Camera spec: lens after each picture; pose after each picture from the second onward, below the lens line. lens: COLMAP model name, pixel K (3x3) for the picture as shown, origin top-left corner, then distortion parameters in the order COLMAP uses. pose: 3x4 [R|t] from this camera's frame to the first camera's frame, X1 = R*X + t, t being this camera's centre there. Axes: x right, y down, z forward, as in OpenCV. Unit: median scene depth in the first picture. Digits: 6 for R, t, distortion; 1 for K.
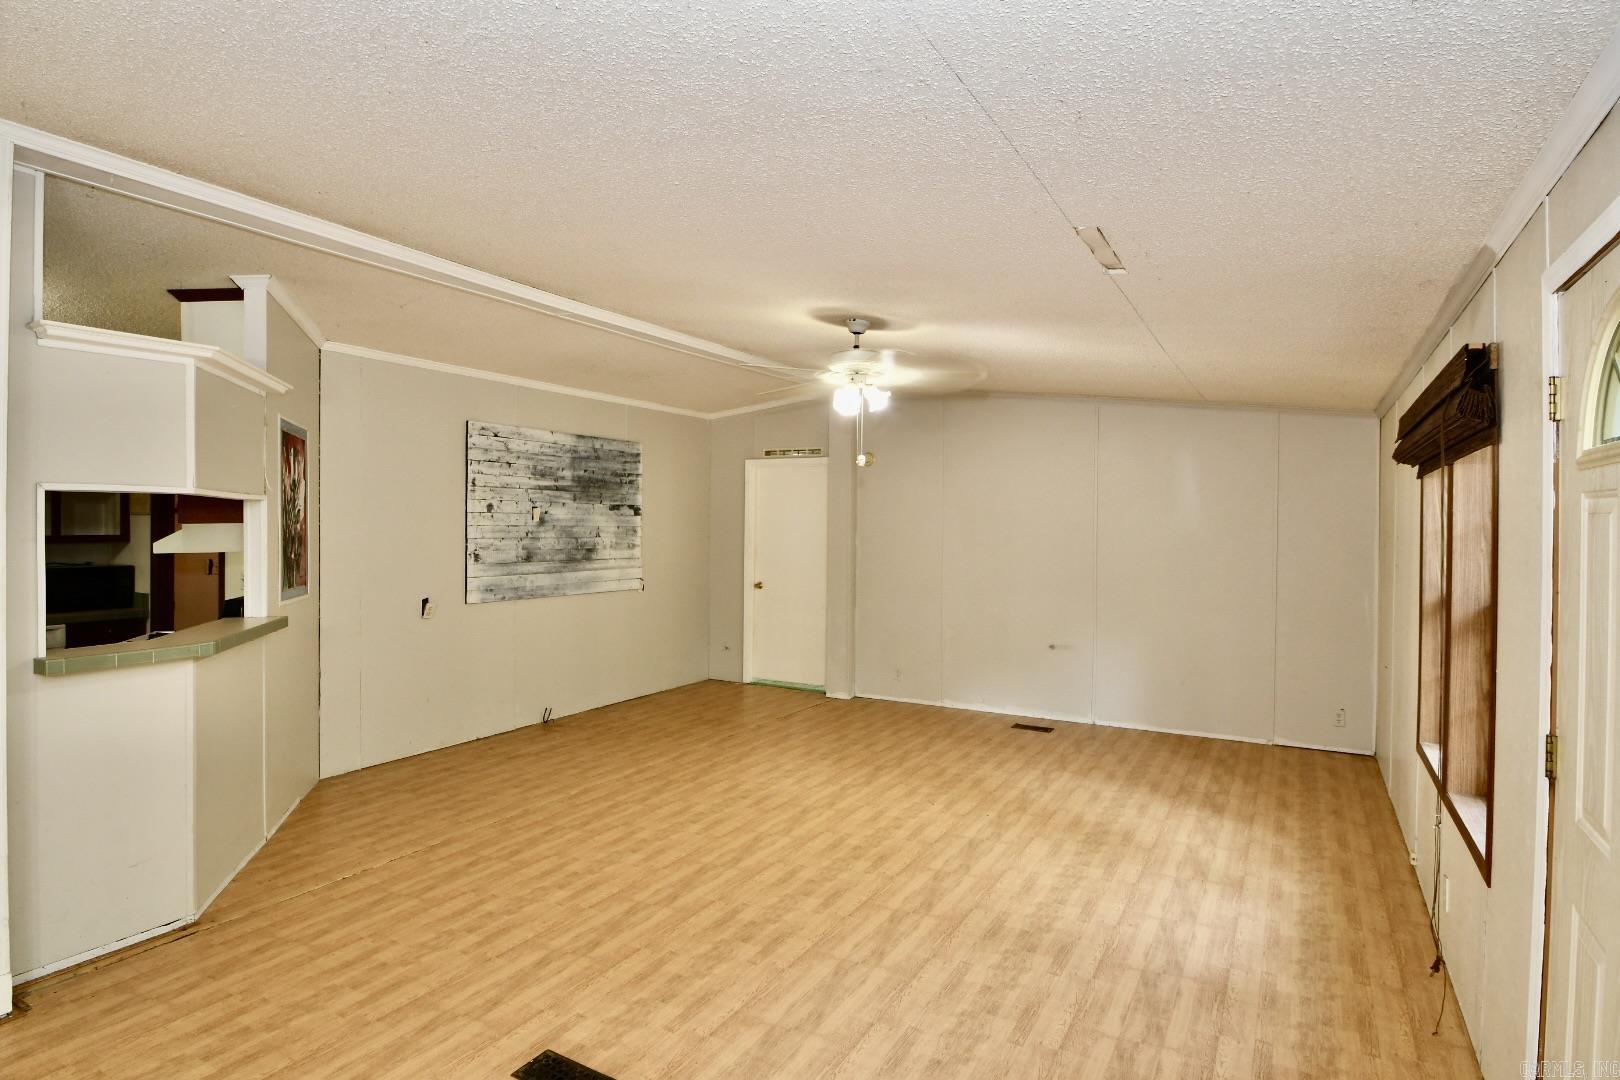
lens RADIAL K [[862.8, 0, 810.0], [0, 862.8, 540.0], [0, 0, 1]] dist [-0.022185, 0.000119]
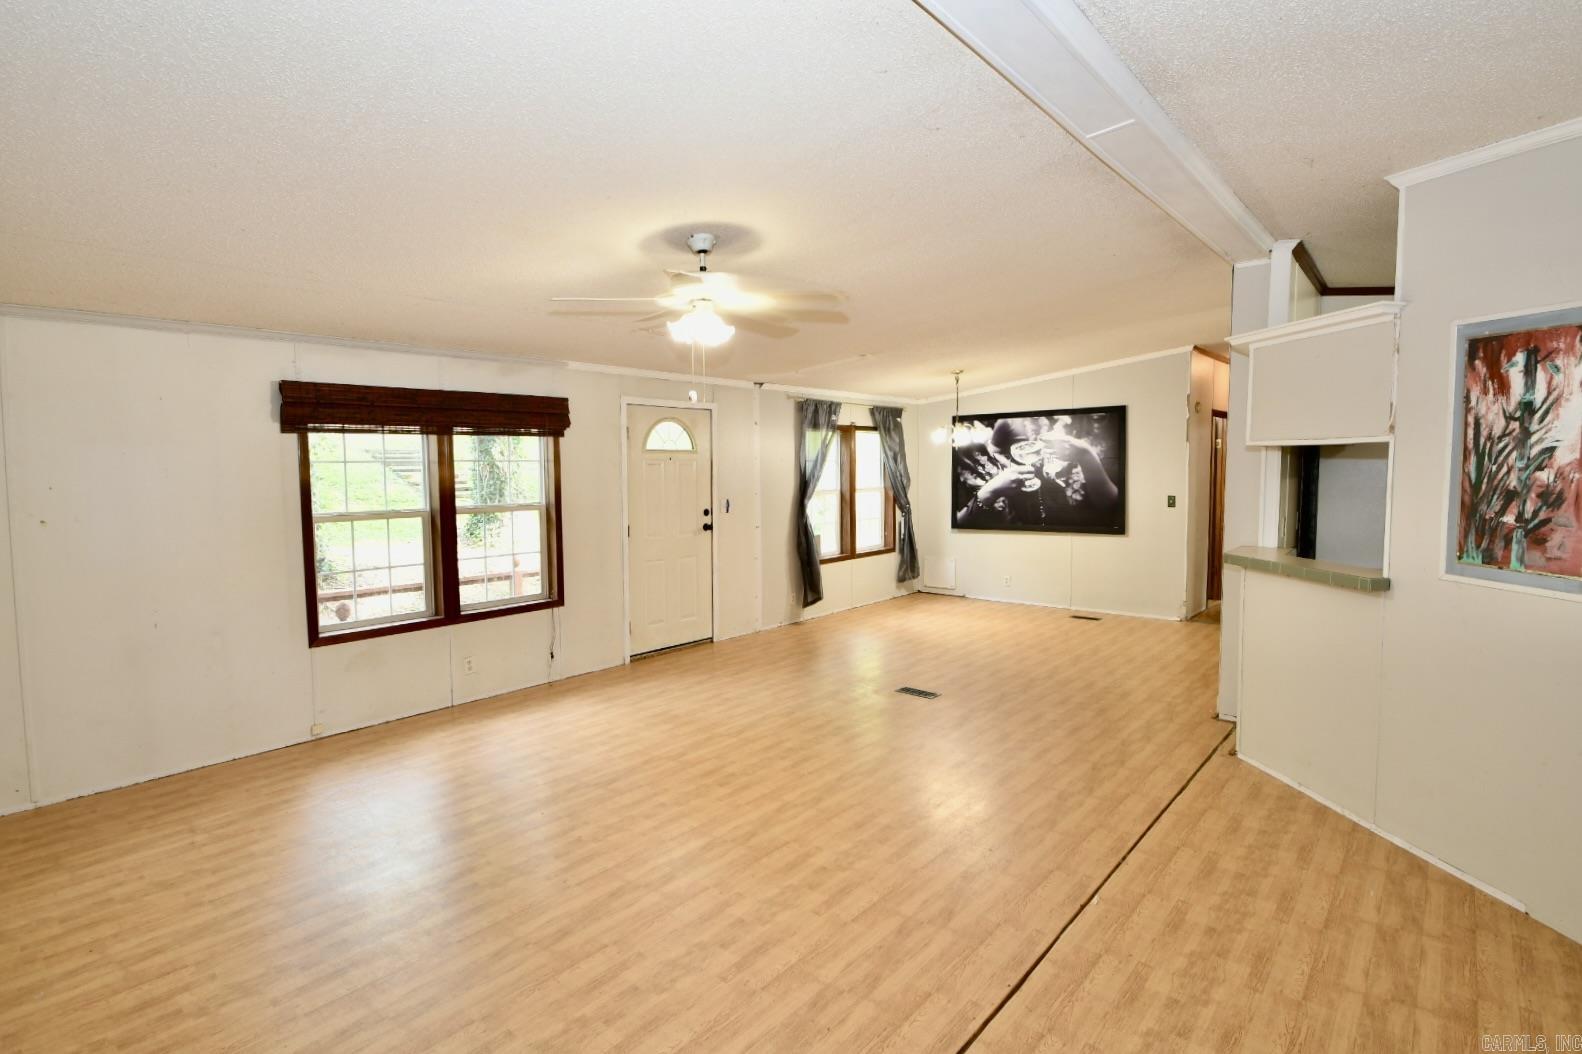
lens RADIAL K [[800.5, 0, 787.7], [0, 800.5, 520.8], [0, 0, 1]] dist [-0.006264, -0.001036]
pose [[-0.982296, -0.012570, 0.186913, -0.130003], [0.004558, 0.995848, 0.090921, -0.028573], [-0.187280, 0.090163, -0.978160, 1.258934]]
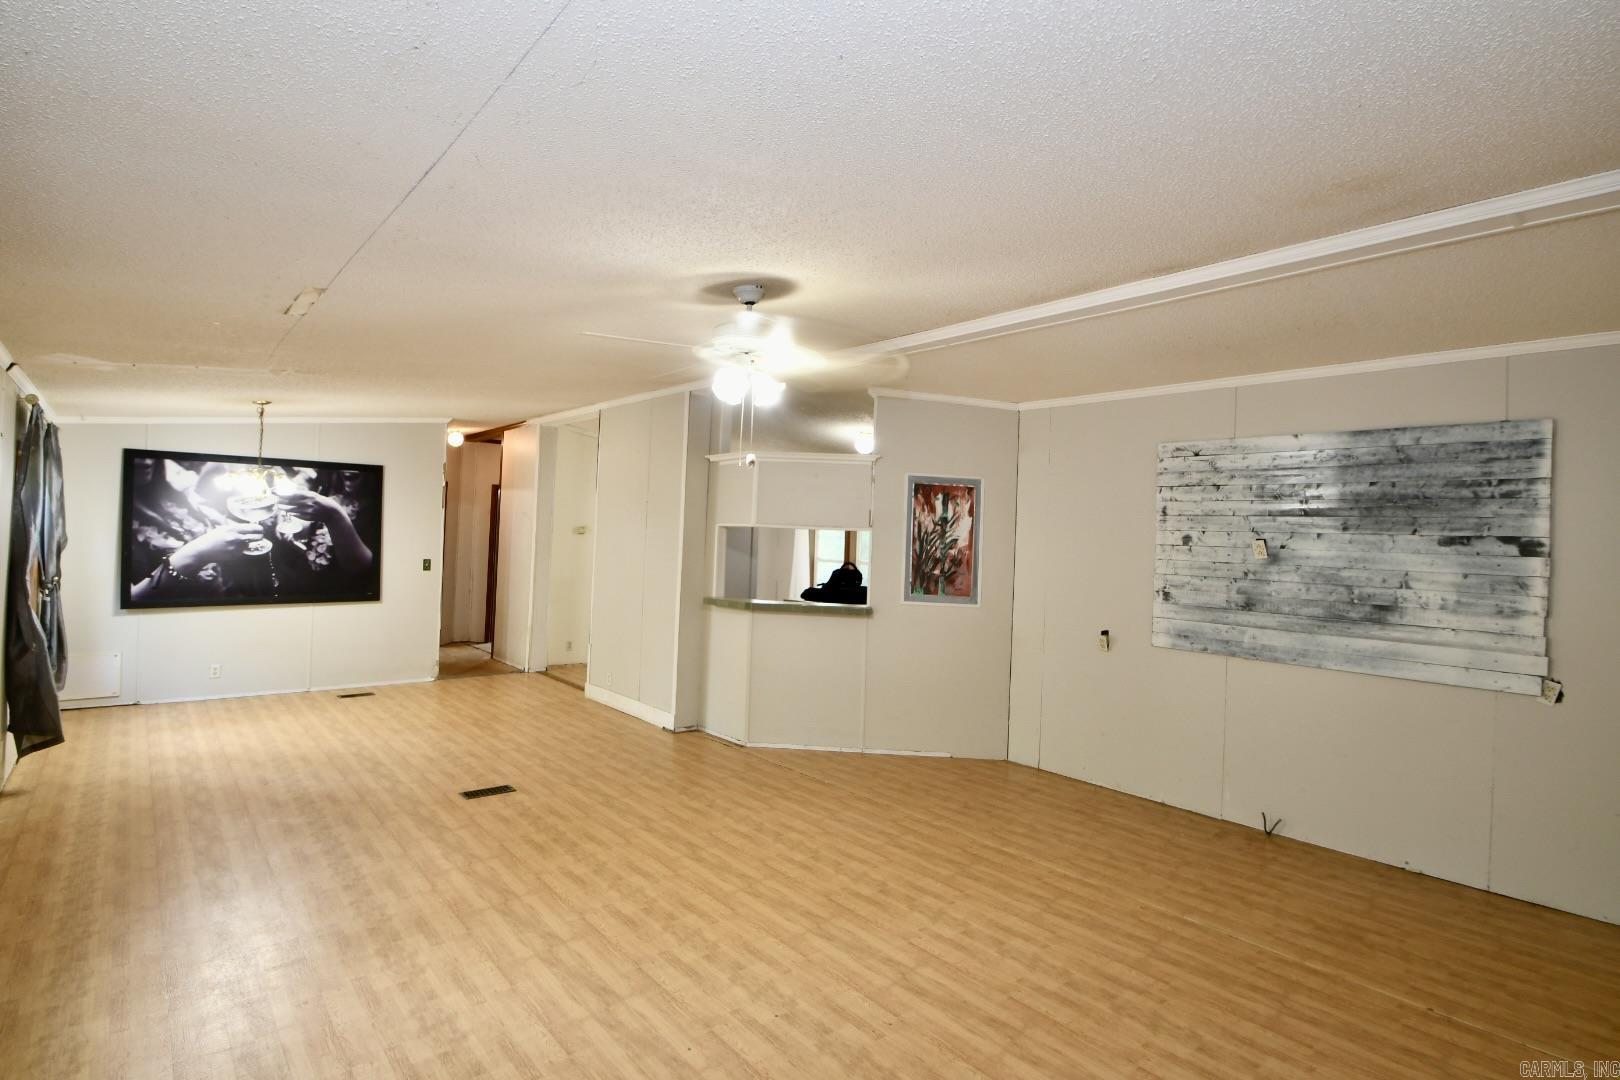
lens RADIAL K [[796.1, 0, 794.0], [0, 796.1, 536.5], [0, 0, 1]] dist [-0.008964, -0.000728]
pose [[-0.350406, -0.021173, -0.936359, 0.506848], [-0.055498, 0.998457, -0.001808, -0.017775], [0.934952, 0.051332, -0.351040, 0.912967]]
